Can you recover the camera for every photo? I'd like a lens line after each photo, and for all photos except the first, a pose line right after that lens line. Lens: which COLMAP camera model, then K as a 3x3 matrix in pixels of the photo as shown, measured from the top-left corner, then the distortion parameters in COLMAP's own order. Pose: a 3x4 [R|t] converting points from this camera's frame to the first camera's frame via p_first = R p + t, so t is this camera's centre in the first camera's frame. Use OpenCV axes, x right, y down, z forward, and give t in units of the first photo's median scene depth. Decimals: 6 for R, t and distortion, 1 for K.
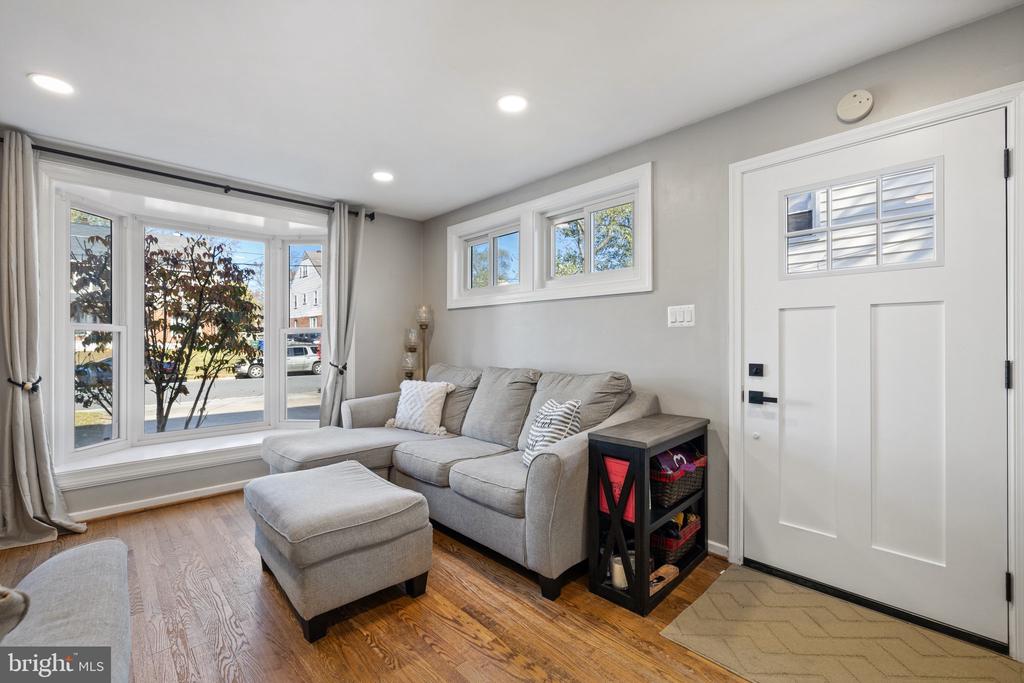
lens RADIAL K [[445.0, 0, 510.8], [0, 445.0, 340.4], [0, 0, 1]] dist [0.007829, -0.002422]
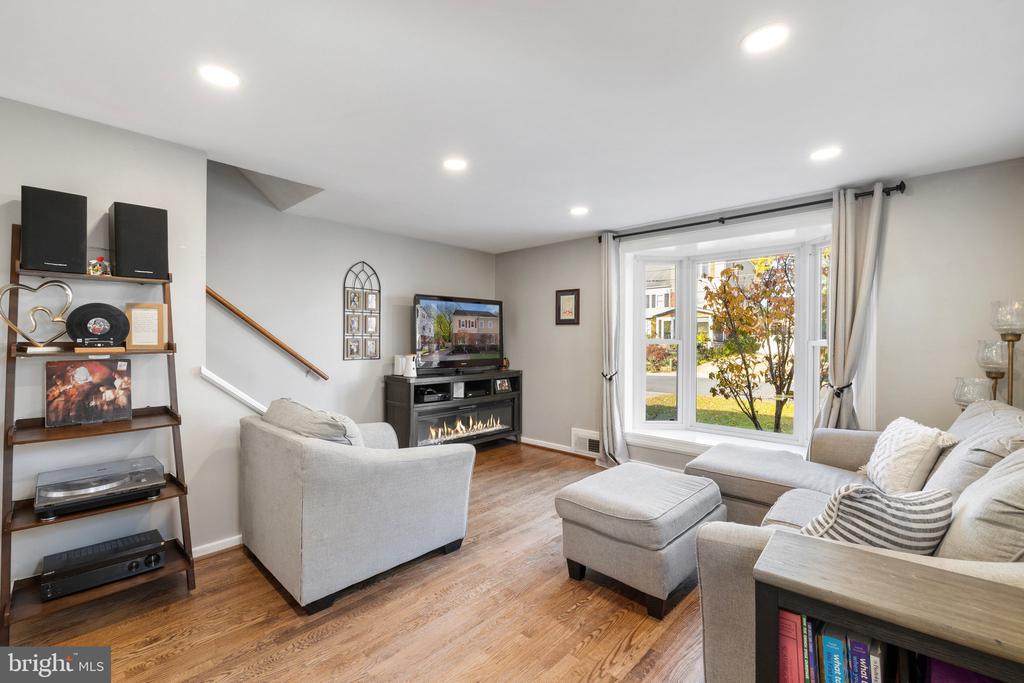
lens RADIAL K [[445.0, 0, 491.6], [0, 445.0, 342.1], [0, 0, 1]] dist [0.007829, -0.002422]
pose [[0.040124, 0.005798, -0.999178, 0.585245], [-0.004672, 0.999973, 0.005615, -0.037794], [0.999184, 0.004443, 0.040150, 0.444164]]
